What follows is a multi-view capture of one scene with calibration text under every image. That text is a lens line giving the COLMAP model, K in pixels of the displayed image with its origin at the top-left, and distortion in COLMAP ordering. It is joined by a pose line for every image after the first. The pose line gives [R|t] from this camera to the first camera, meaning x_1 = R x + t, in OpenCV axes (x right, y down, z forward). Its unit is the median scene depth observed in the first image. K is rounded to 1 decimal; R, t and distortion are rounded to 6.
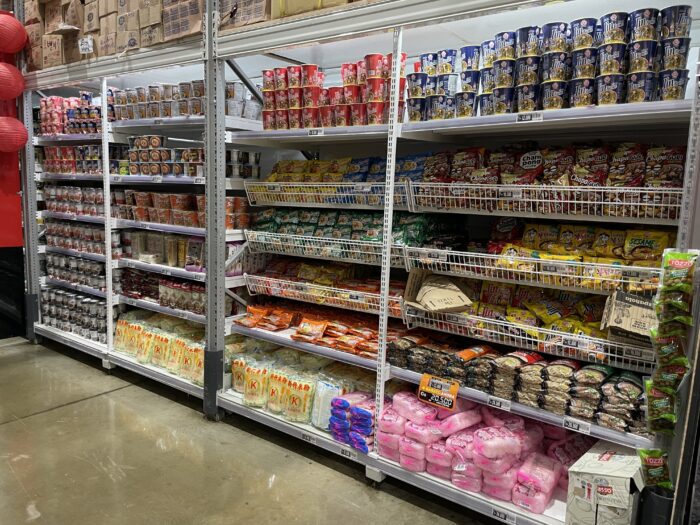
lens RADIAL K [[527.4, 0, 344.0], [0, 527.4, 259.6], [0, 0, 1]] dist [0.059568, -0.074368]
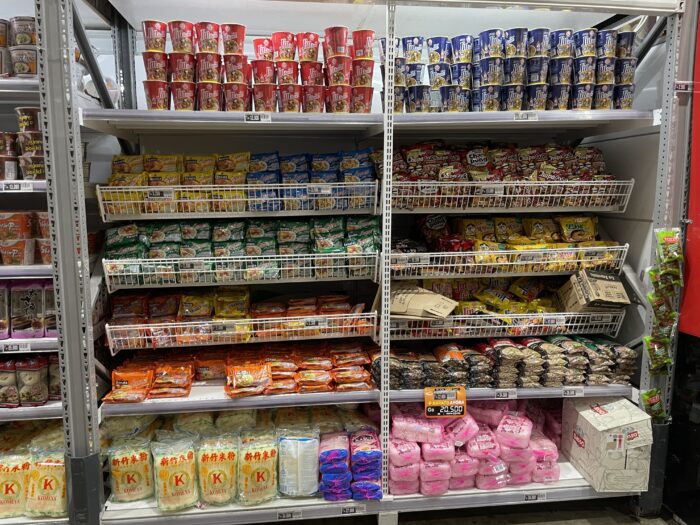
lens RADIAL K [[527.4, 0, 350.6], [0, 527.4, 264.7], [0, 0, 1]] dist [0.059568, -0.074368]
pose [[0.727397, -0.123216, 0.675064, -0.519522], [0.119912, 0.991435, 0.051754, -0.058980], [-0.675659, 0.043303, 0.735942, 0.383407]]
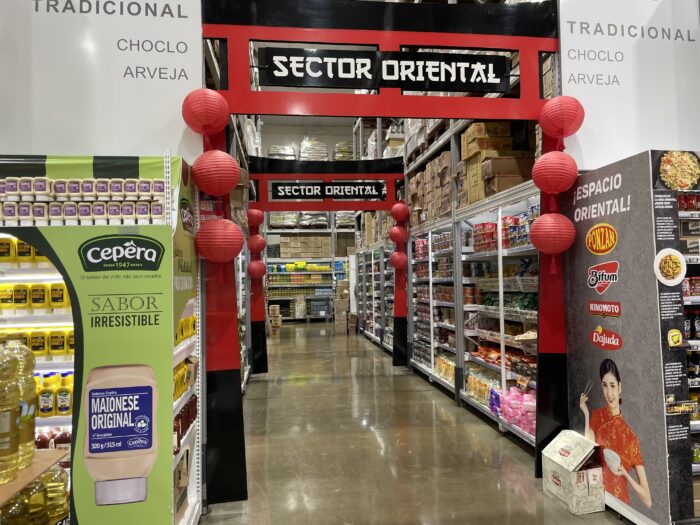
lens RADIAL K [[527.4, 0, 351.4], [0, 527.4, 256.5], [0, 0, 1]] dist [0.059568, -0.074368]
pose [[0.693719, -0.074659, -0.716366, 1.103155], [-0.057017, 0.985799, -0.157953, 0.125421], [0.717986, 0.150420, 0.679610, -0.794891]]
